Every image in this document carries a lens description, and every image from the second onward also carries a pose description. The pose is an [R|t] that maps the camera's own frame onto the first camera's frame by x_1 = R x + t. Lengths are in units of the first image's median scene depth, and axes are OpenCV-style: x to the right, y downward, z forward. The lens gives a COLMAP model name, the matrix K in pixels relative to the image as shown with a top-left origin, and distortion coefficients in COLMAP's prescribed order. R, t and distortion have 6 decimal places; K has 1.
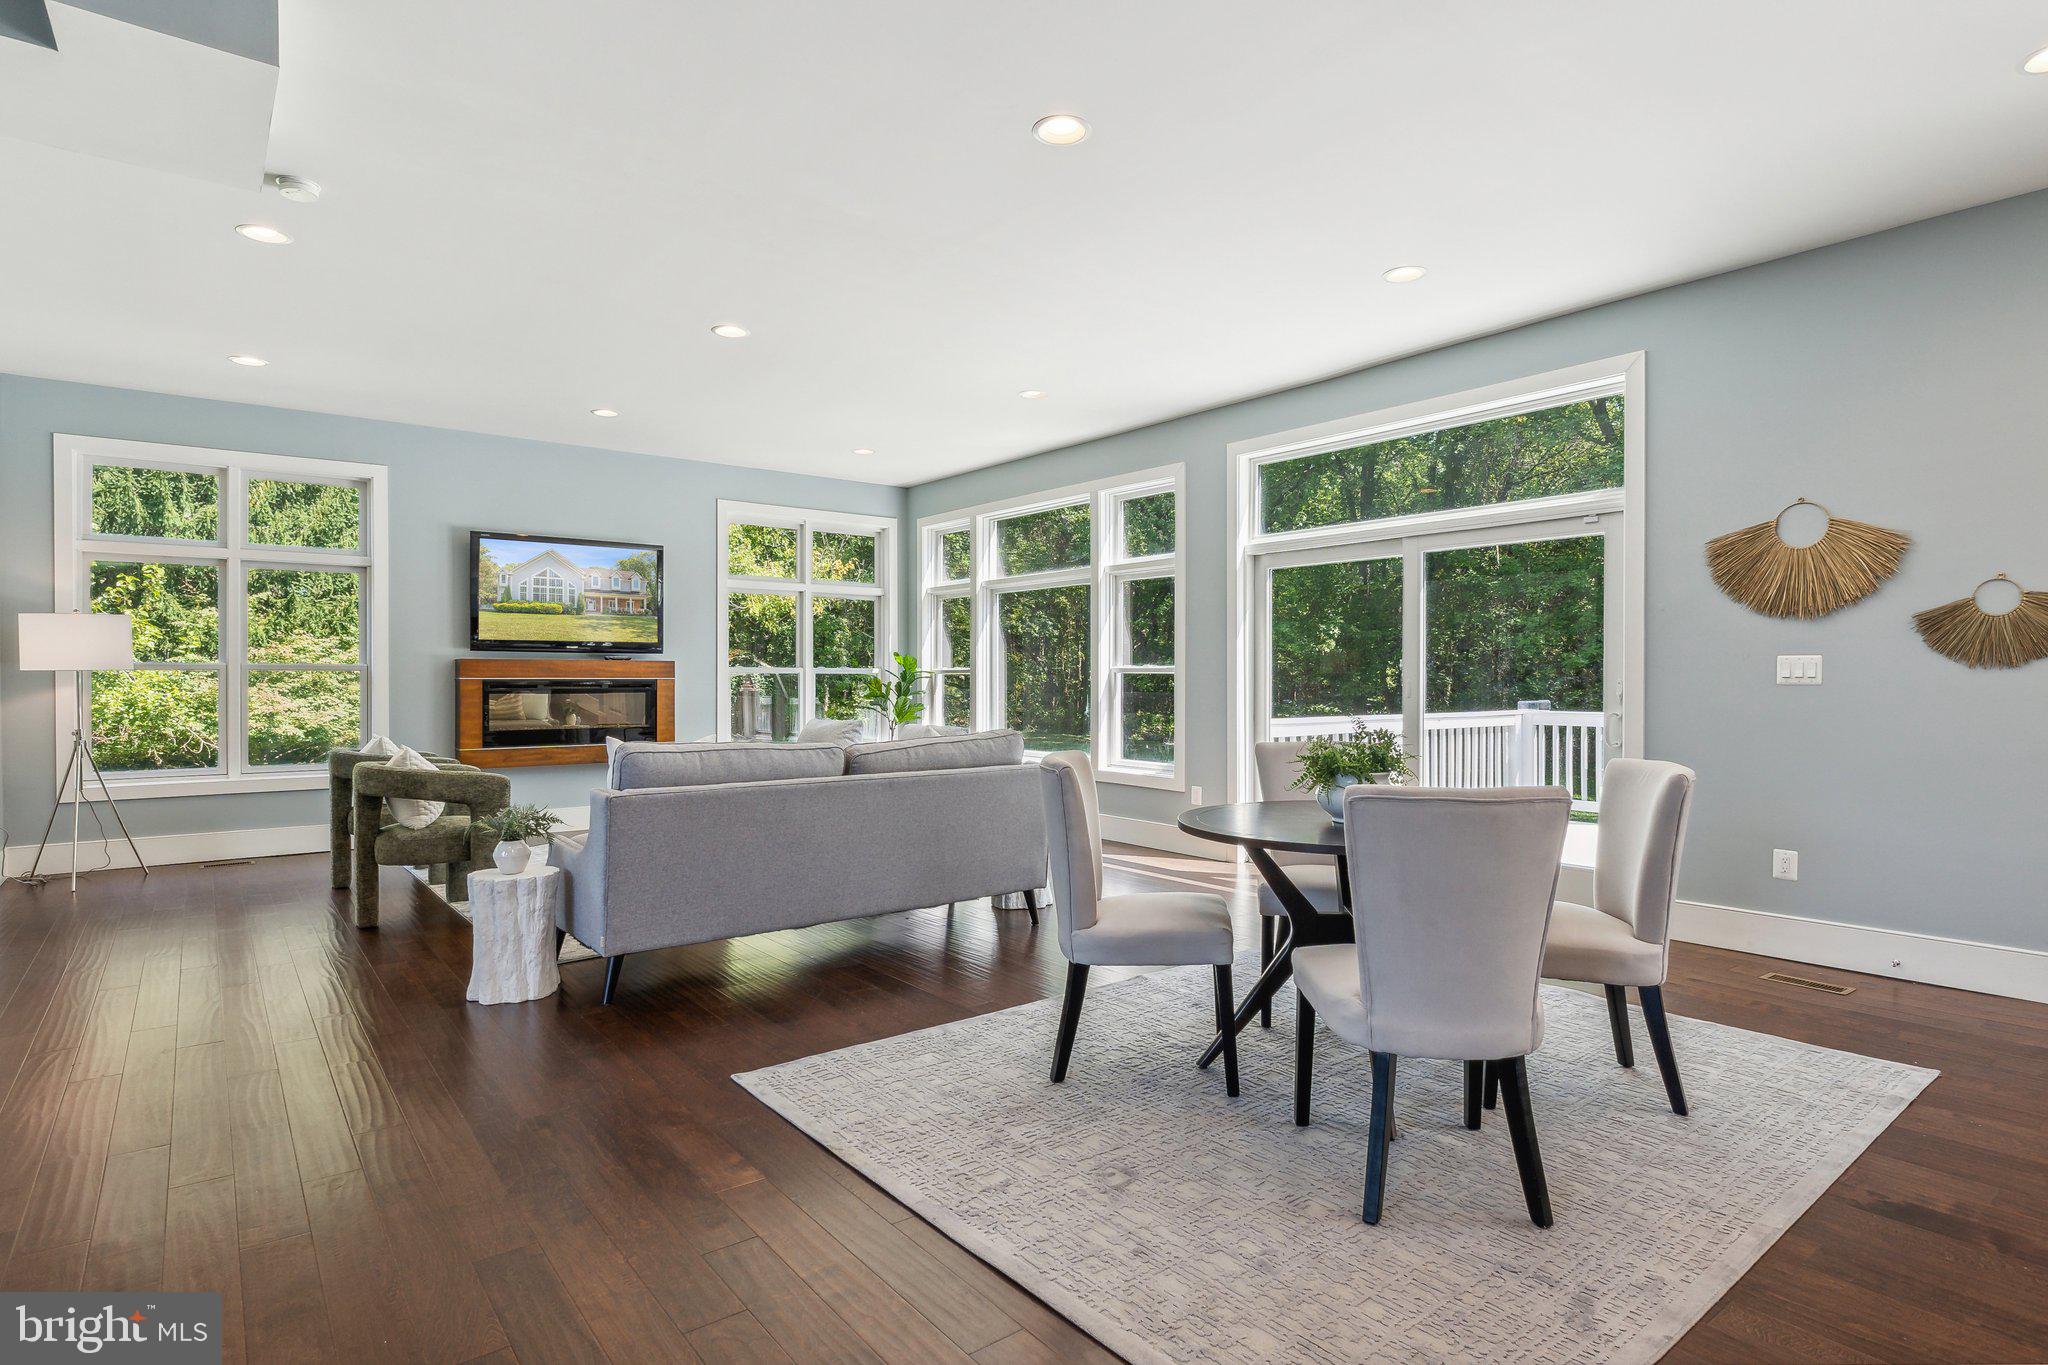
lens RADIAL K [[1032.5, 0, 1015.1], [0, 1032.5, 687.3], [0, 0, 1]] dist [-0.003723, 0.001057]
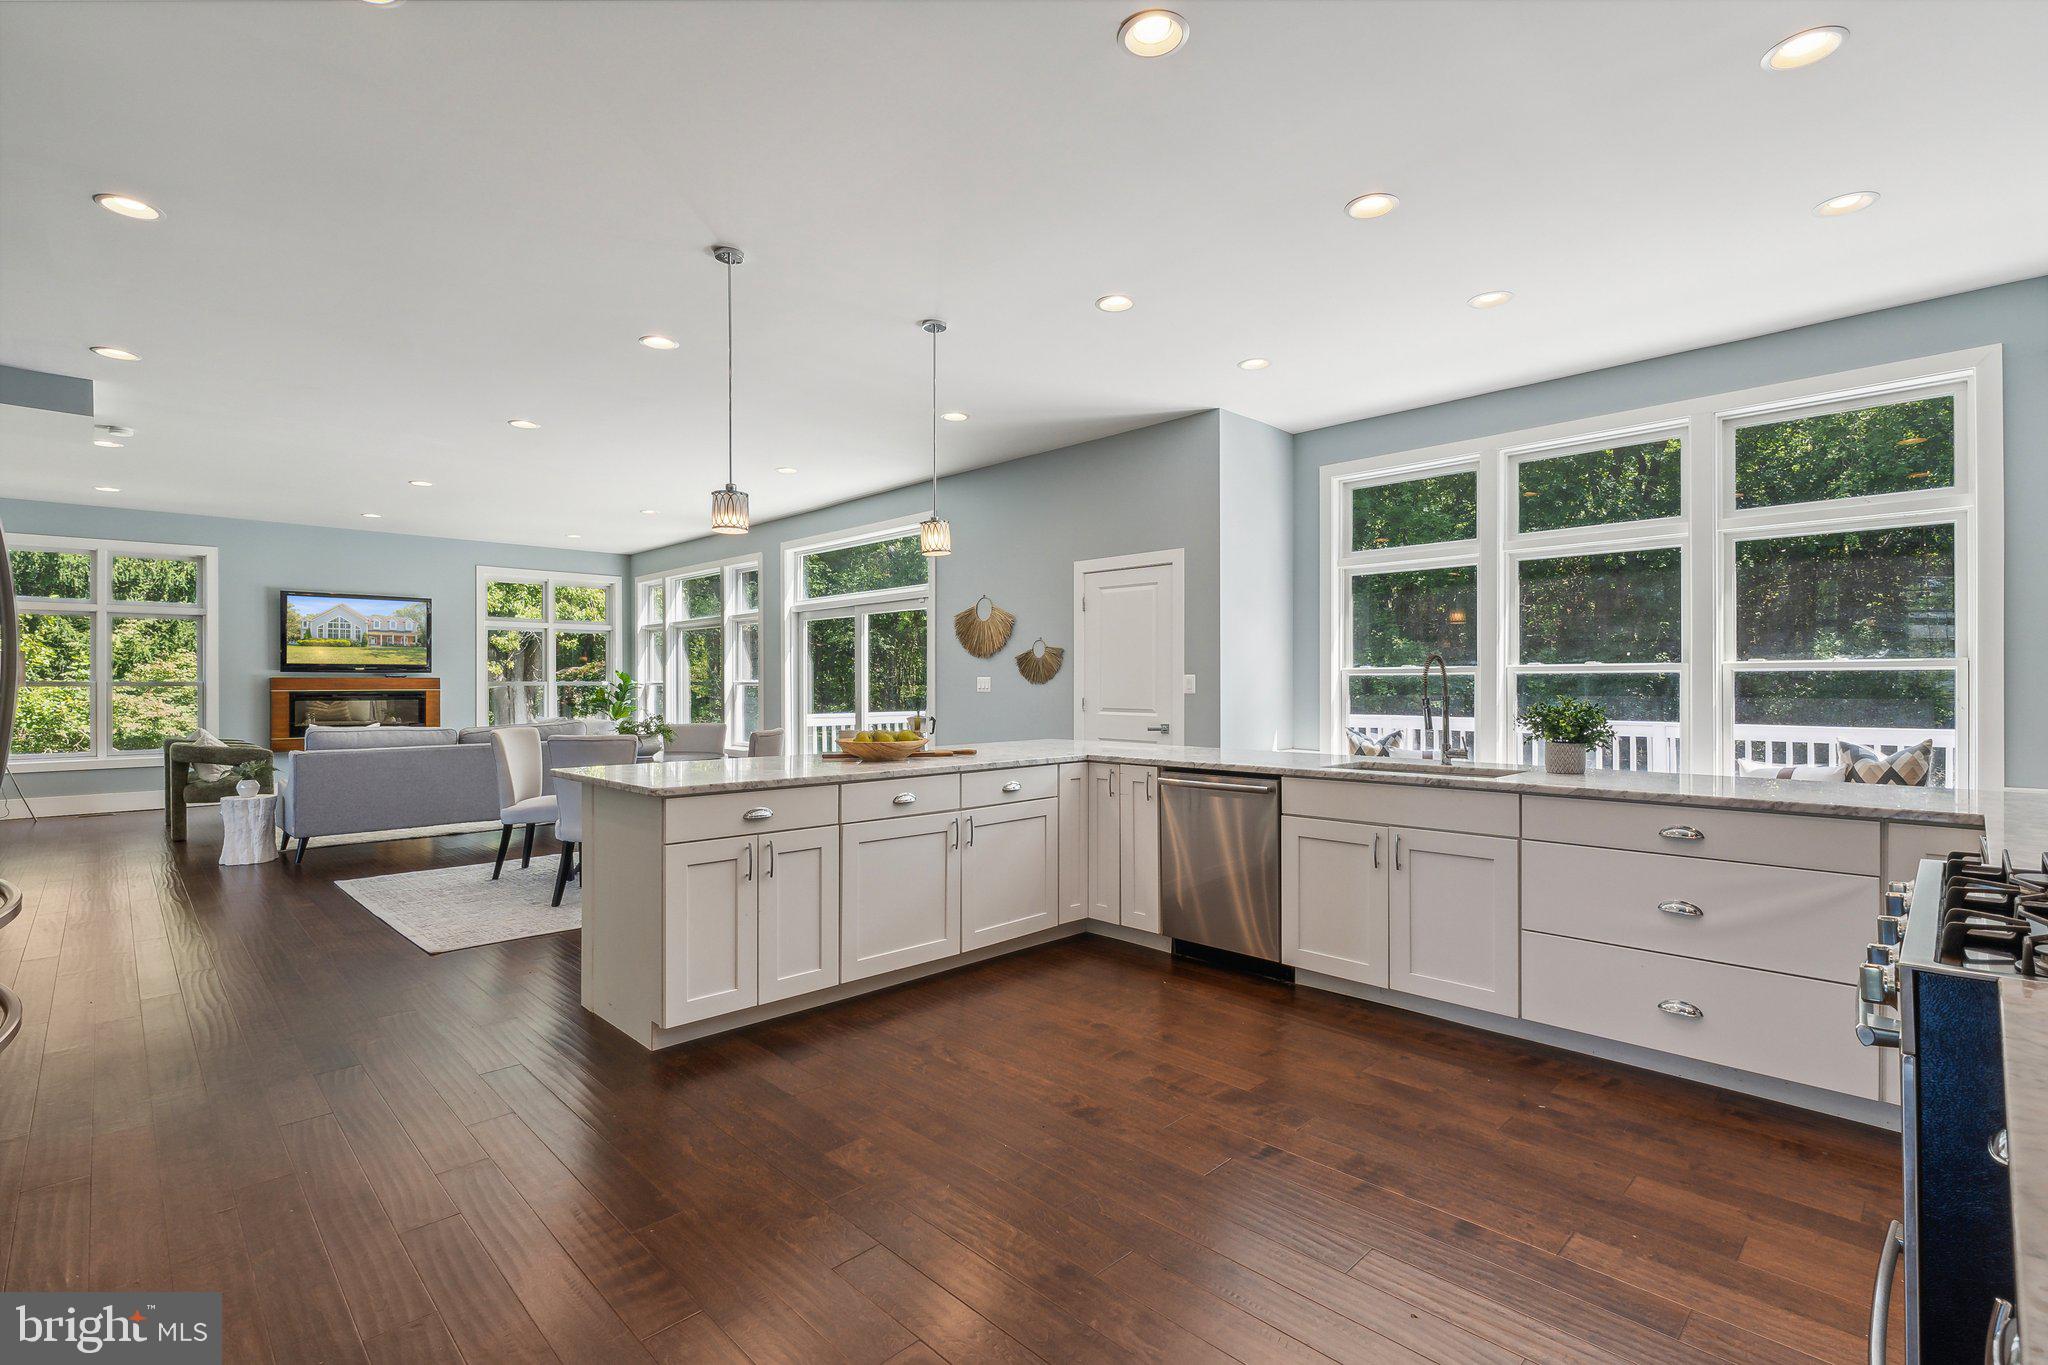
lens RADIAL K [[943.7, 0, 1040.0], [0, 943.7, 683.8], [0, 0, 1]] dist [-0.008396, 0.002305]
pose [[0.993746, -0.004156, 0.111586, 0.382220], [0.005043, 0.999958, -0.007665, -0.002563], [-0.111549, 0.008180, 0.993725, -0.433850]]
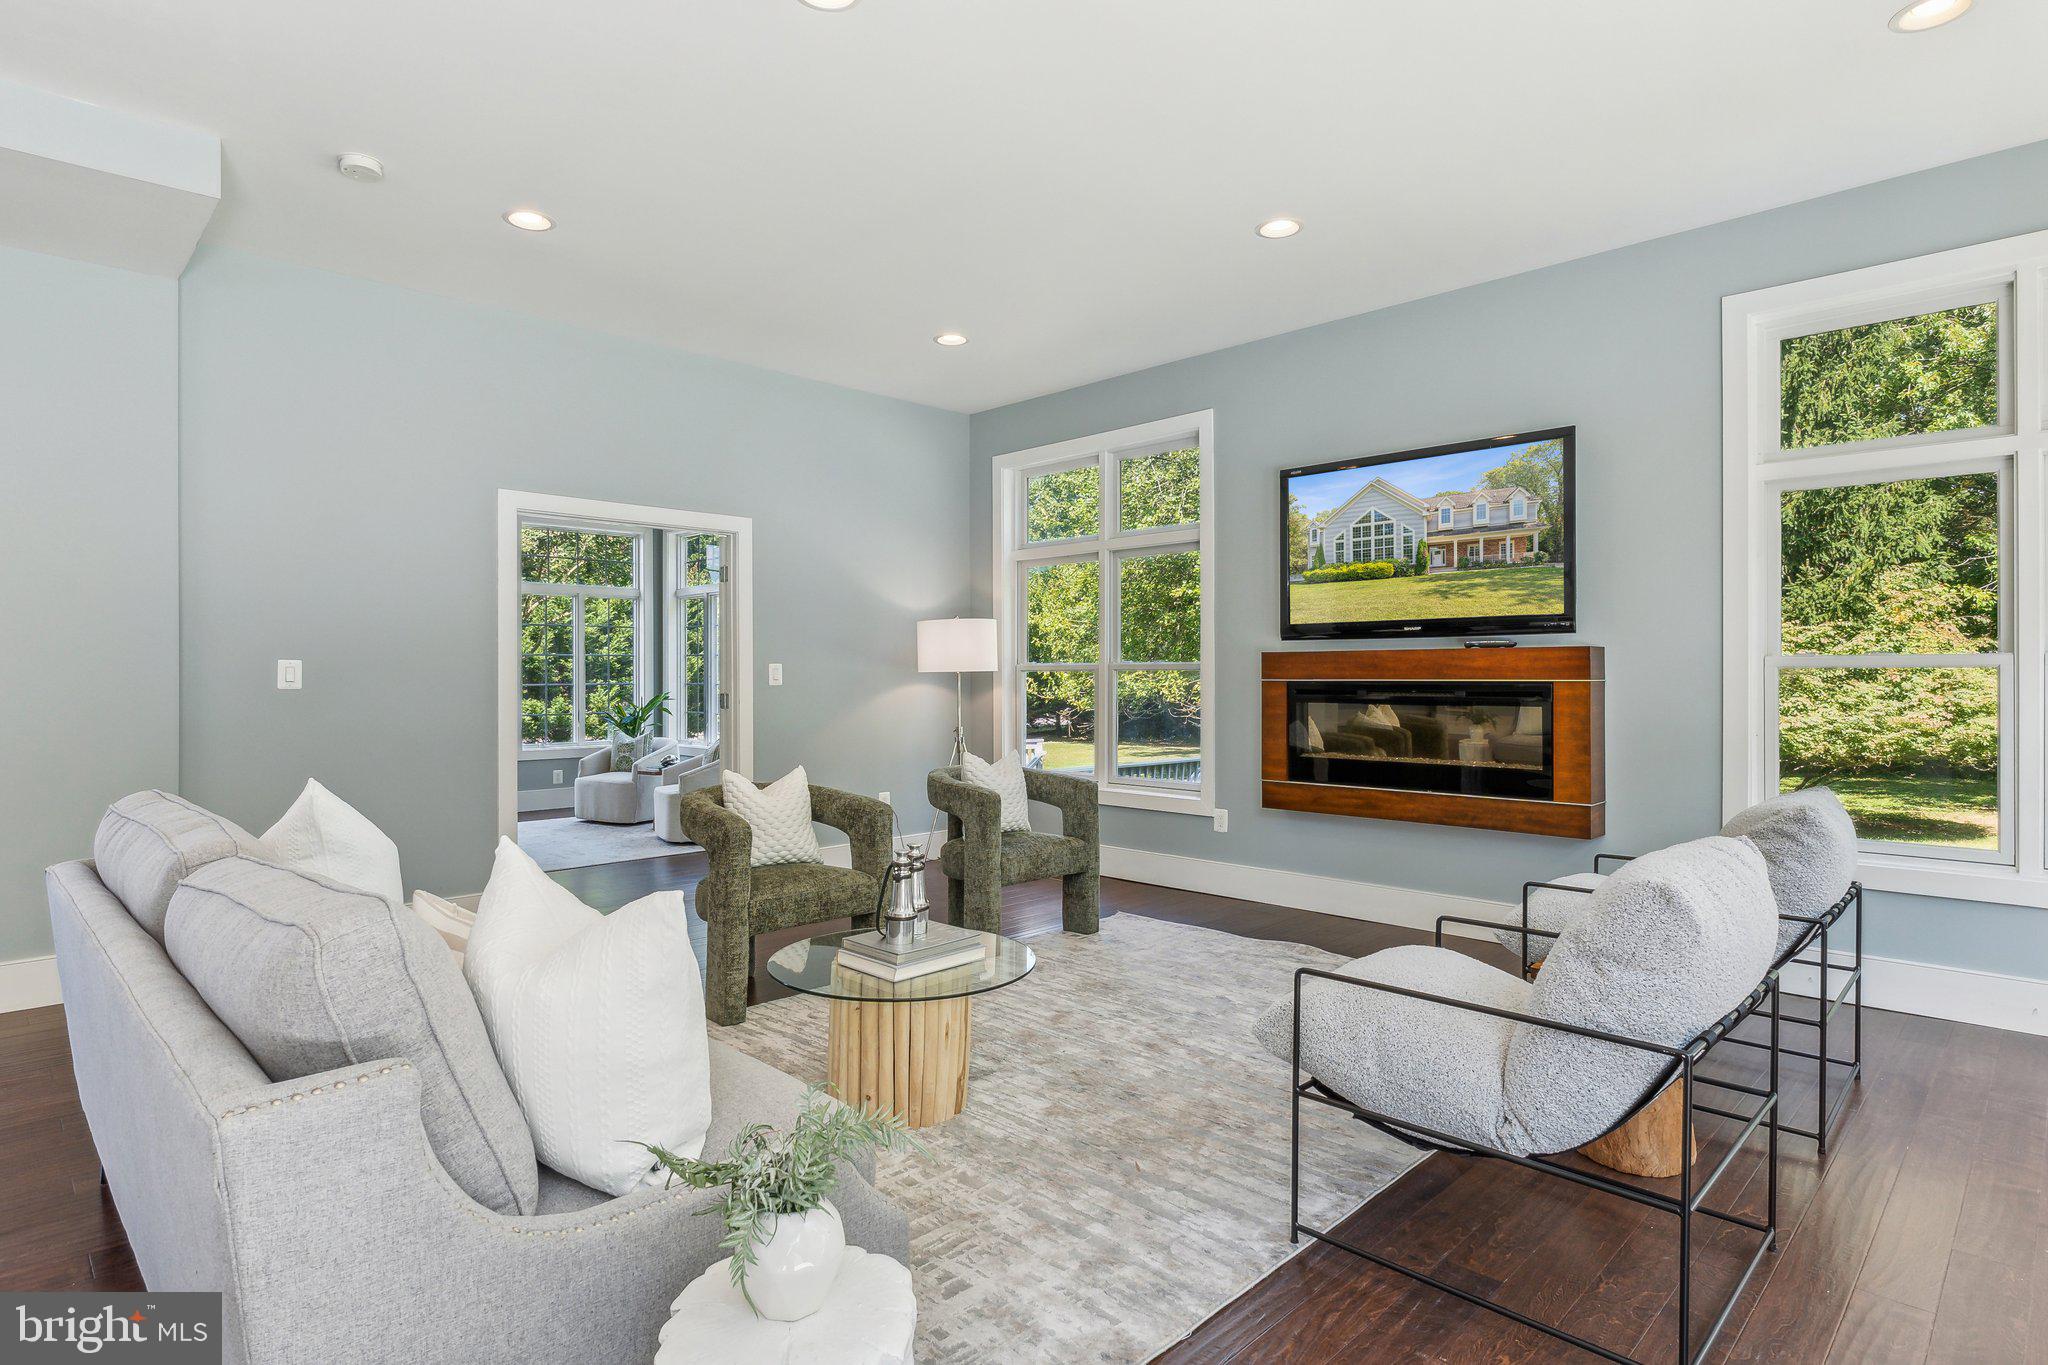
lens RADIAL K [[1032.5, 0, 1017.6], [0, 1032.5, 682.3], [0, 0, 1]] dist [-0.003723, 0.001057]
pose [[0.141408, 0.003274, -0.989946, 0.143744], [-0.008808, 0.999959, 0.002049, -0.006695], [0.989912, 0.008430, 0.141432, 0.680898]]
